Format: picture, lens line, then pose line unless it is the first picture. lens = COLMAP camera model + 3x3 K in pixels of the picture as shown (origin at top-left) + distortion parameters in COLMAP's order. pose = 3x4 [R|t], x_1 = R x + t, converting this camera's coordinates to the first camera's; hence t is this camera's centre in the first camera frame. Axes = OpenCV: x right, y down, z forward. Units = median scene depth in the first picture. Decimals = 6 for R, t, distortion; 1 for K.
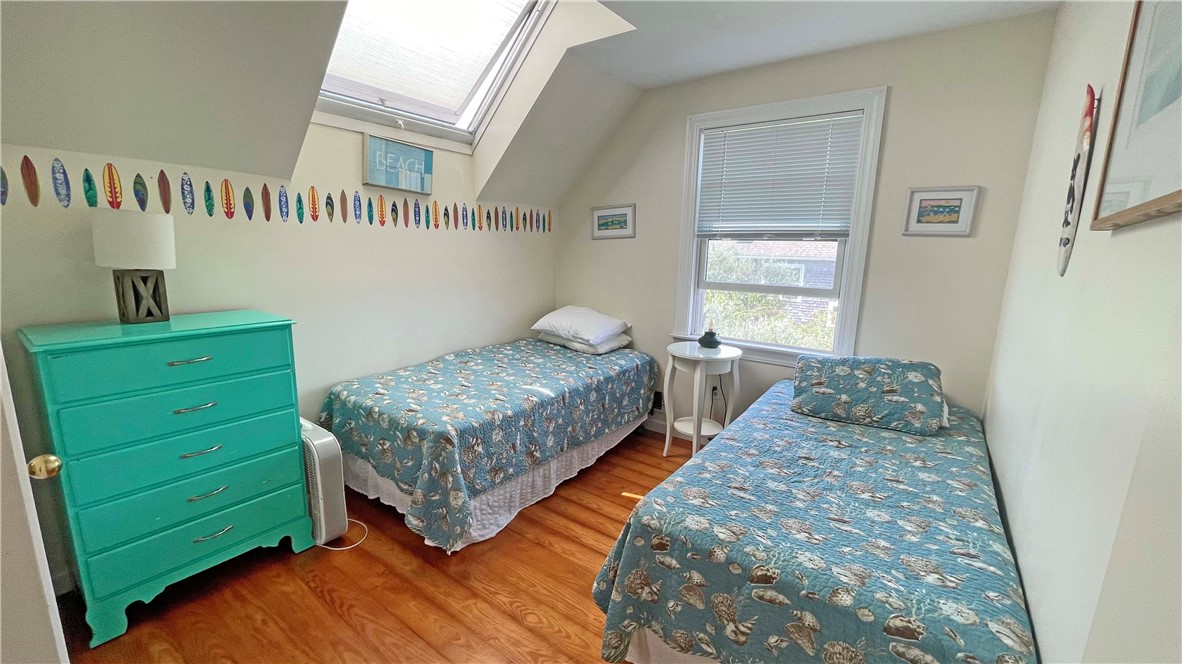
lens RADIAL K [[477.2, 0, 584.7], [0, 477.2, 335.6], [0, 0, 1]] dist [-0.002225, 0.002814]
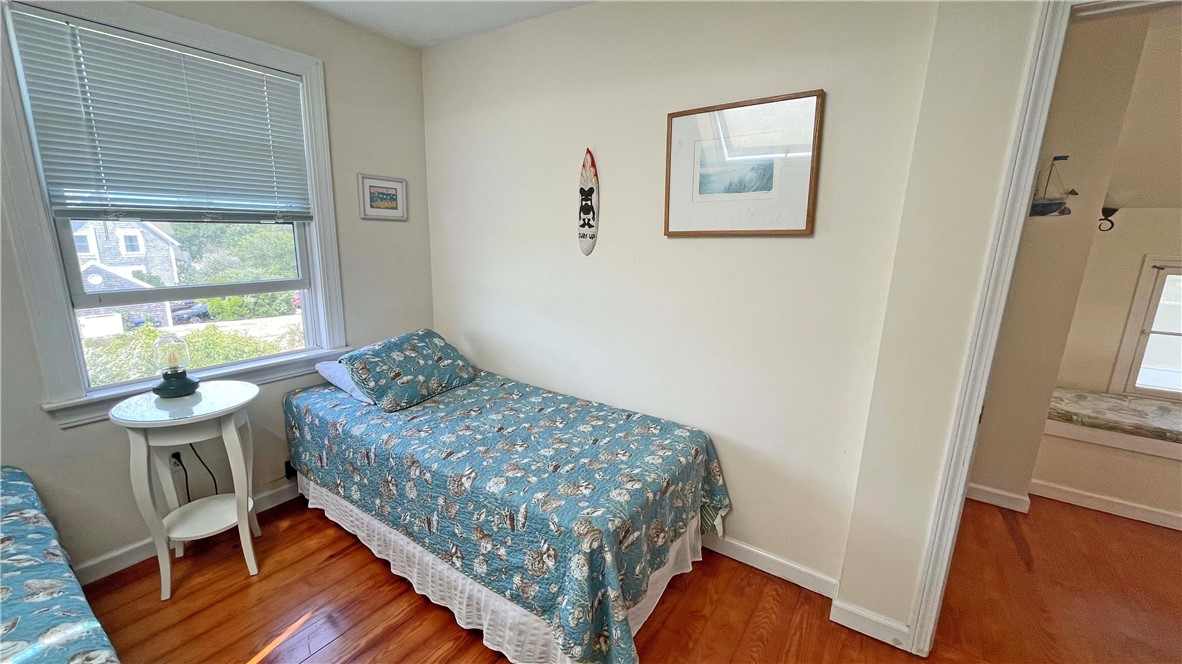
lens RADIAL K [[477.2, 0, 584.7], [0, 477.2, 335.6], [0, 0, 1]] dist [-0.002225, 0.002814]
pose [[-0.028747, -0.243050, 0.969588, -0.454006], [0.164815, 0.955560, 0.244420, -0.153727], [-0.985905, 0.166829, 0.012589, 0.596165]]
